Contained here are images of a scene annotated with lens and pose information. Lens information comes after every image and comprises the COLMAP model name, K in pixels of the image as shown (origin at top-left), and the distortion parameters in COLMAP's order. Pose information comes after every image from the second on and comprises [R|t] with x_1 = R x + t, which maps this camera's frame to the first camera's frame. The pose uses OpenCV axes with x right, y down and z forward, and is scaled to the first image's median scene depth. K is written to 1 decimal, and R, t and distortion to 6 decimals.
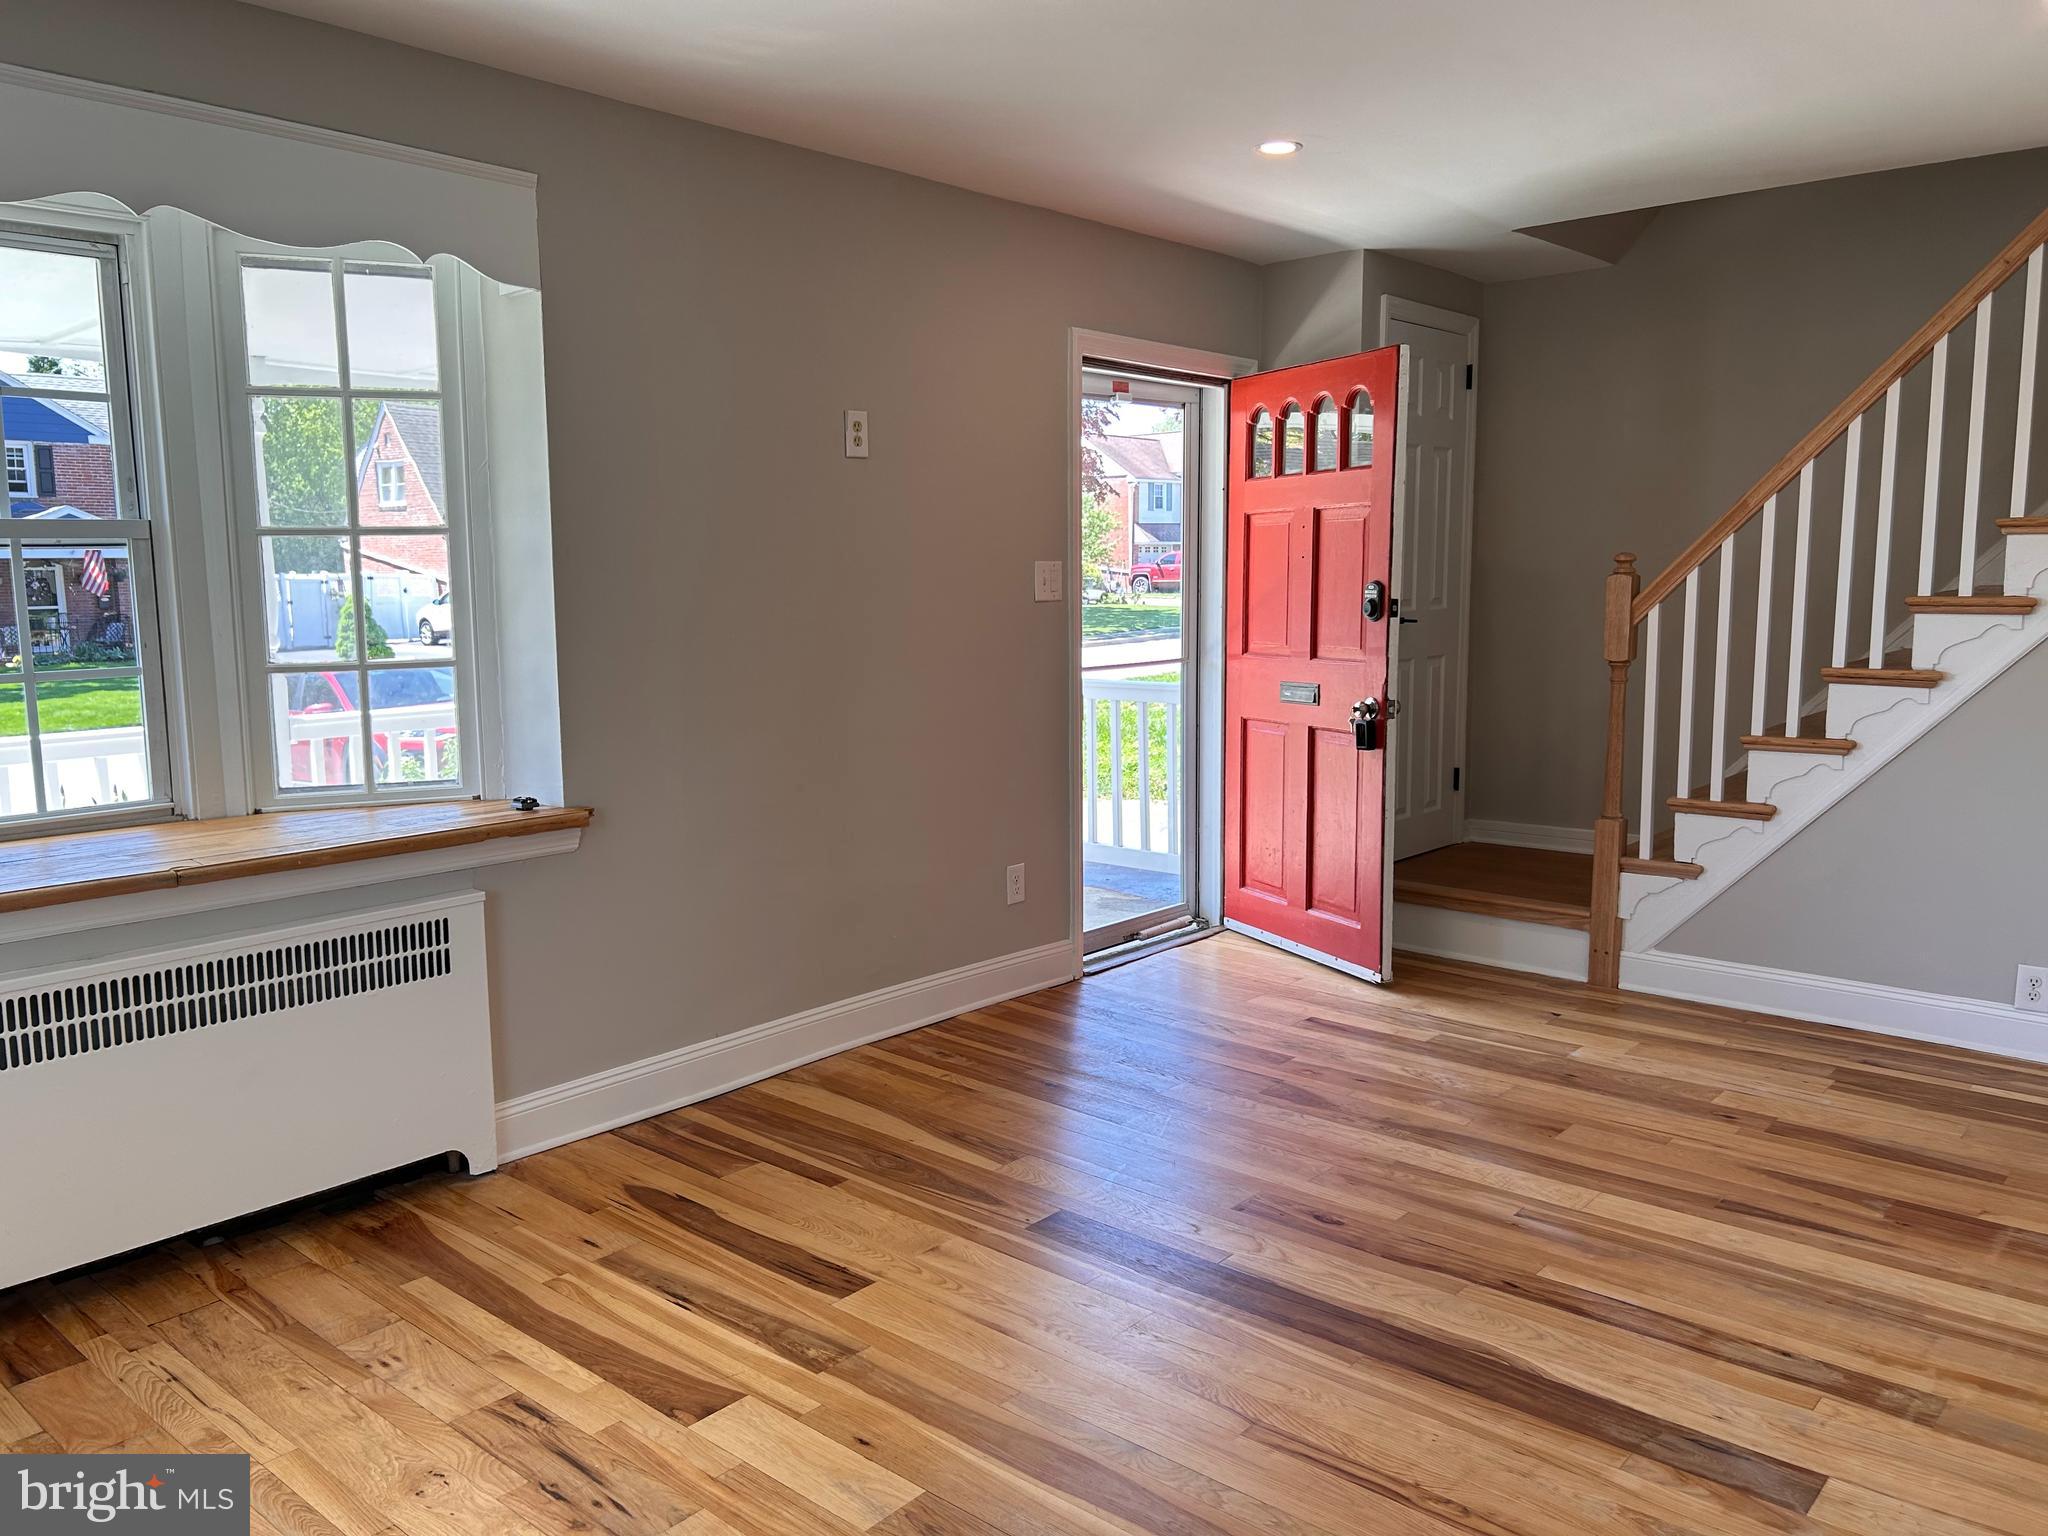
lens RADIAL K [[1540.8, 0, 1014.6], [0, 1540.8, 768.9], [0, 0, 1]] dist [0.058612, -0.052809]
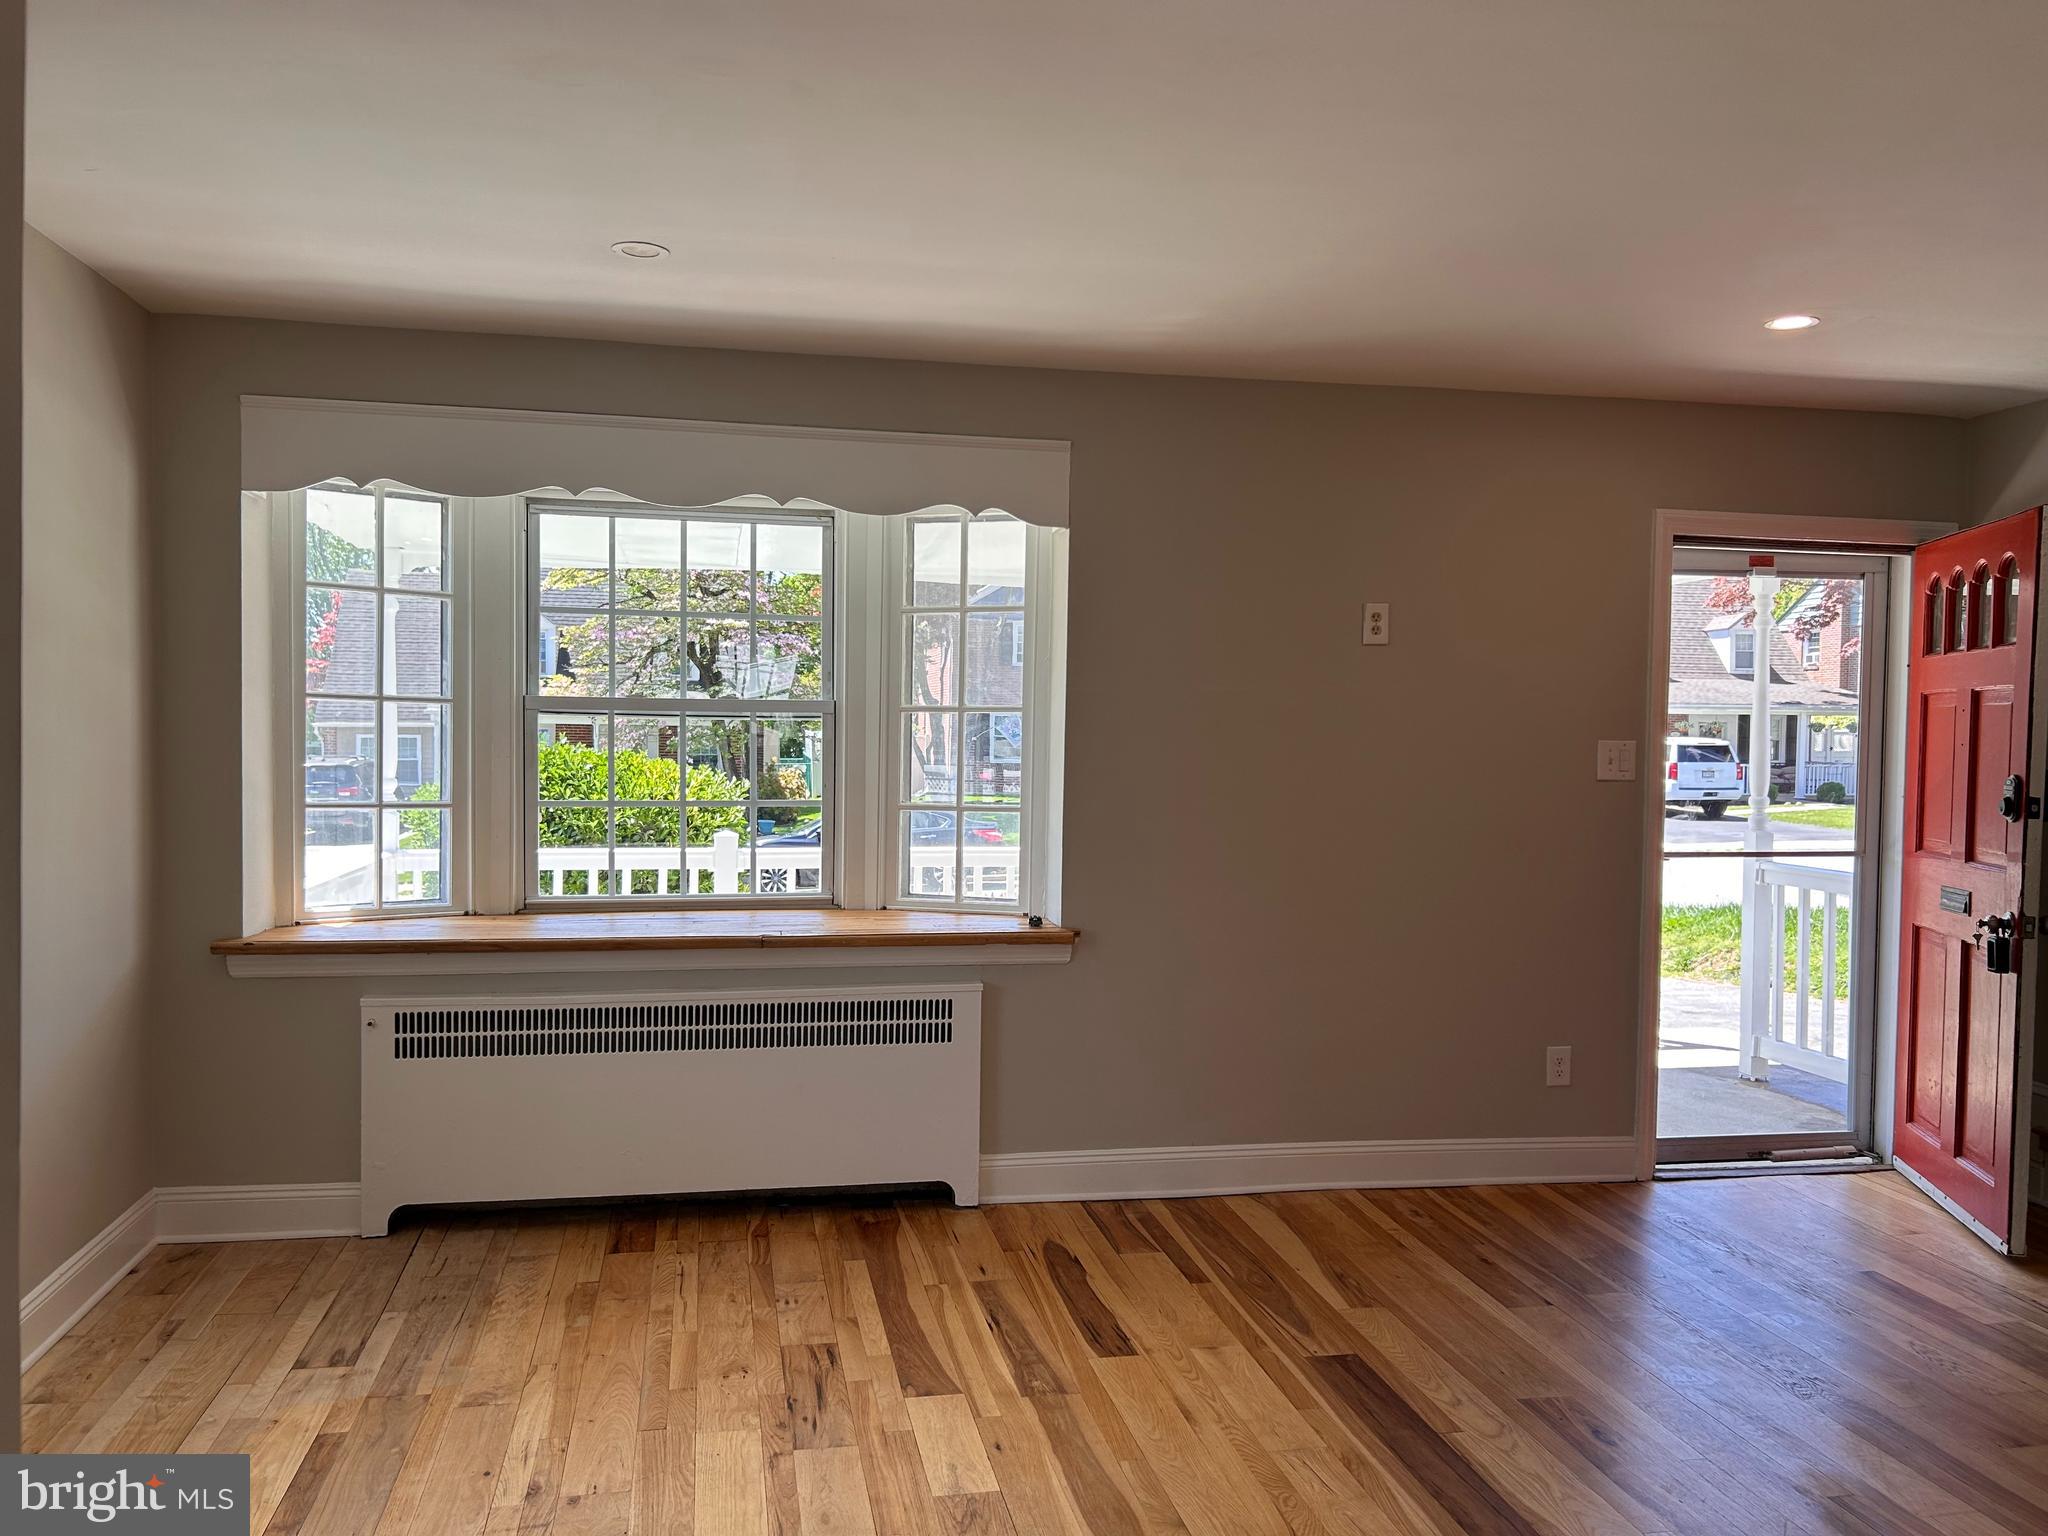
lens RADIAL K [[1530.7, 0, 997.9], [0, 1530.7, 765.3], [0, 0, 1]] dist [0.112336, -0.165437]
pose [[0.789536, 0.036856, -0.612597, 0.427803], [-0.101838, 0.992224, -0.071557, -0.011127], [0.605196, 0.118883, 0.787150, -0.024854]]
